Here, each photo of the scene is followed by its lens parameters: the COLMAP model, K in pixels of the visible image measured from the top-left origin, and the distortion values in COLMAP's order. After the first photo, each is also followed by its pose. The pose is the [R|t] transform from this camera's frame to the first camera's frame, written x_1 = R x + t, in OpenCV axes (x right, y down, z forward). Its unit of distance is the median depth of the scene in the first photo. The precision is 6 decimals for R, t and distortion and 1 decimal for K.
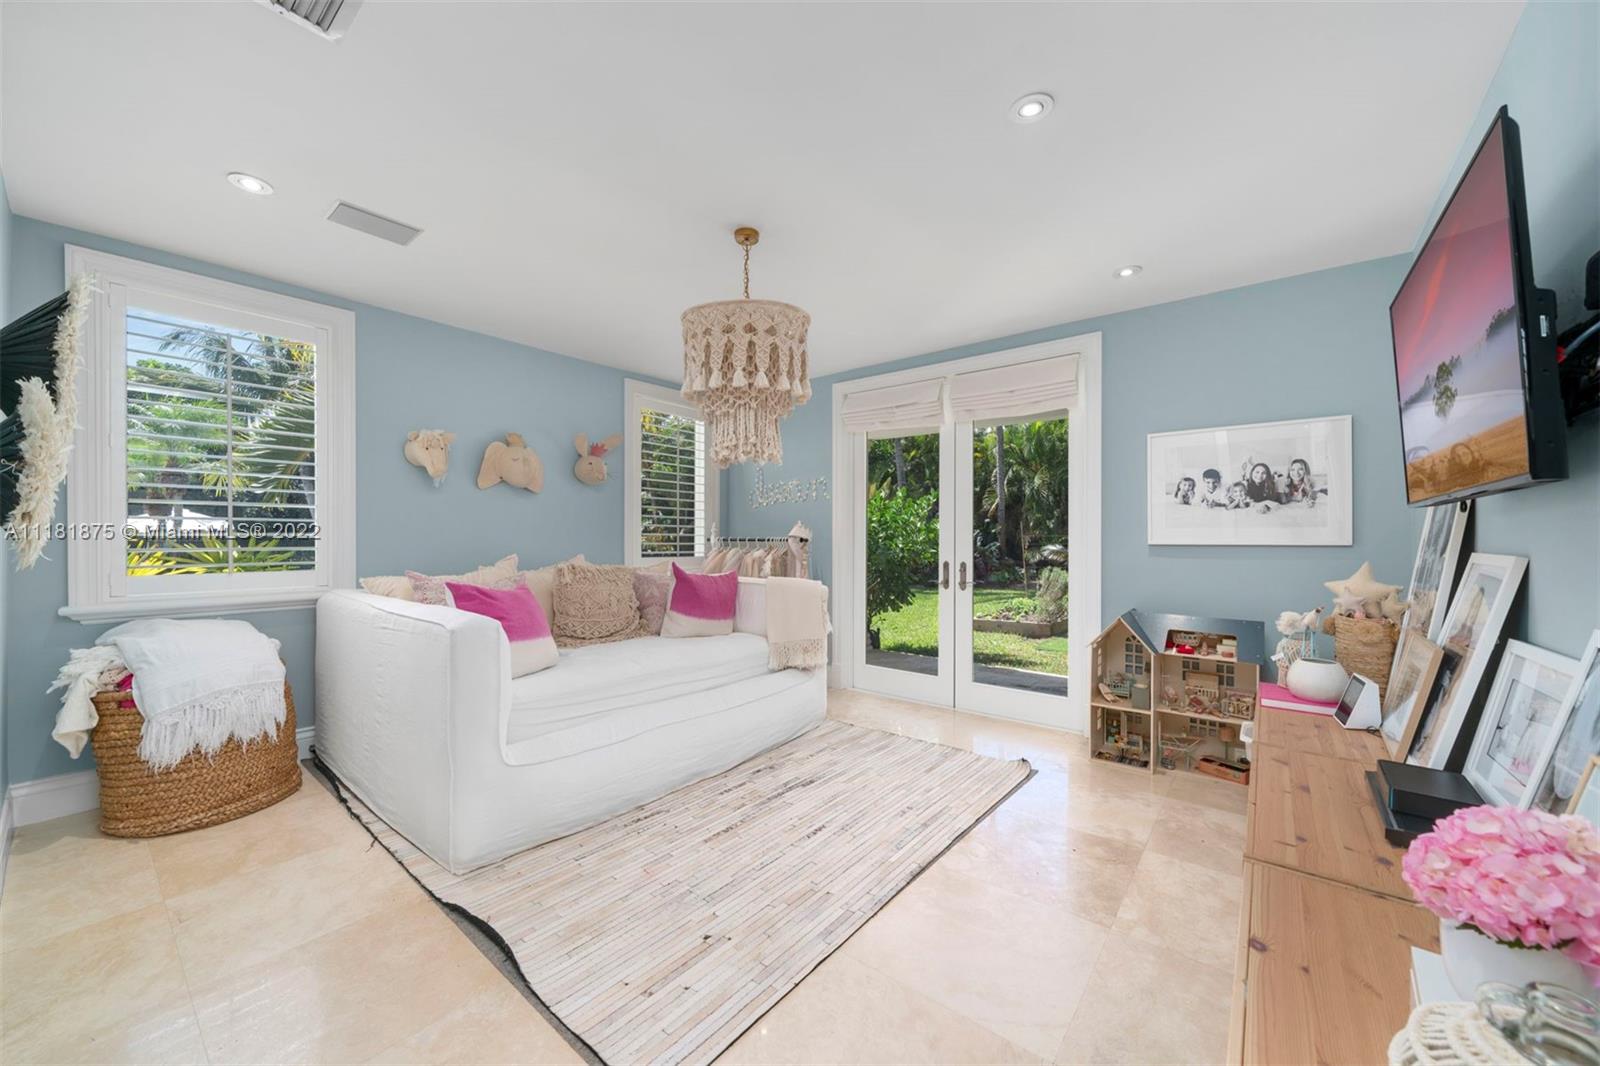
lens RADIAL K [[620.0, 0, 794.2], [0, 620.0, 537.0], [0, 0, 1]] dist [0.000840, 0.000382]
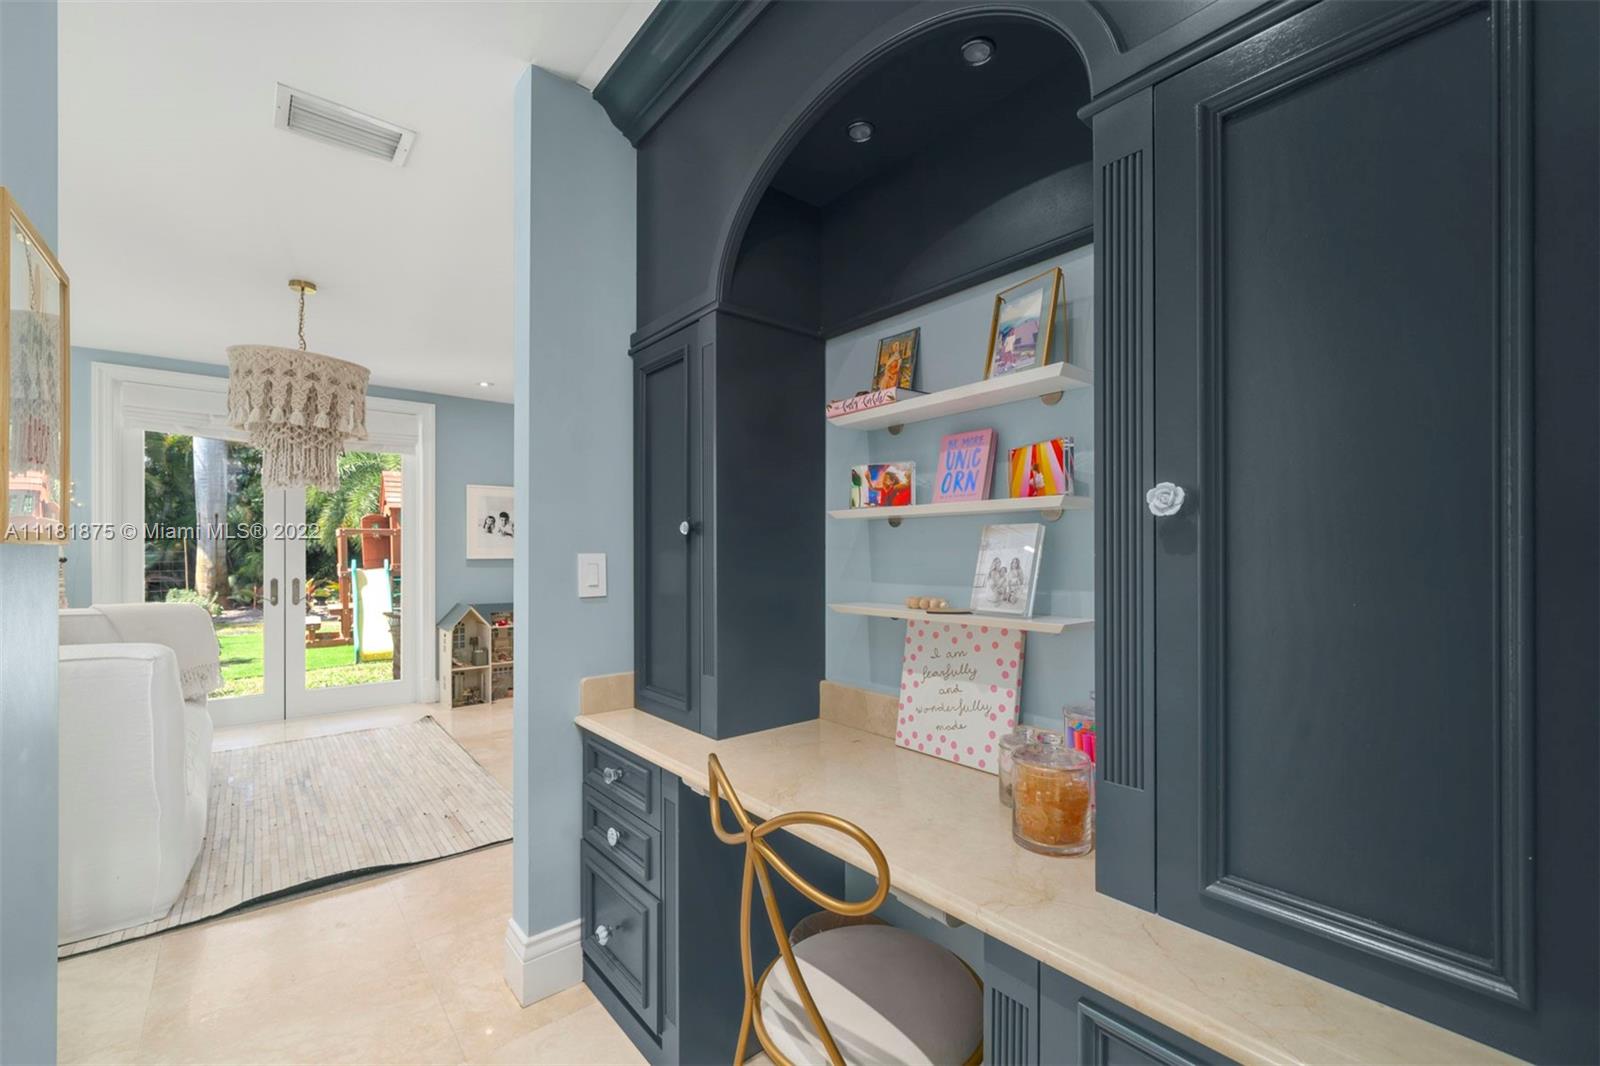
lens RADIAL K [[620.0, 0, 794.2], [0, 620.0, 537.0], [0, 0, 1]] dist [0.000840, 0.000382]
pose [[0.234306, 0.016895, 0.972016, -0.709900], [-0.000240, 0.999850, -0.017321, -0.016449], [-0.972163, 0.003825, 0.234275, -0.105315]]
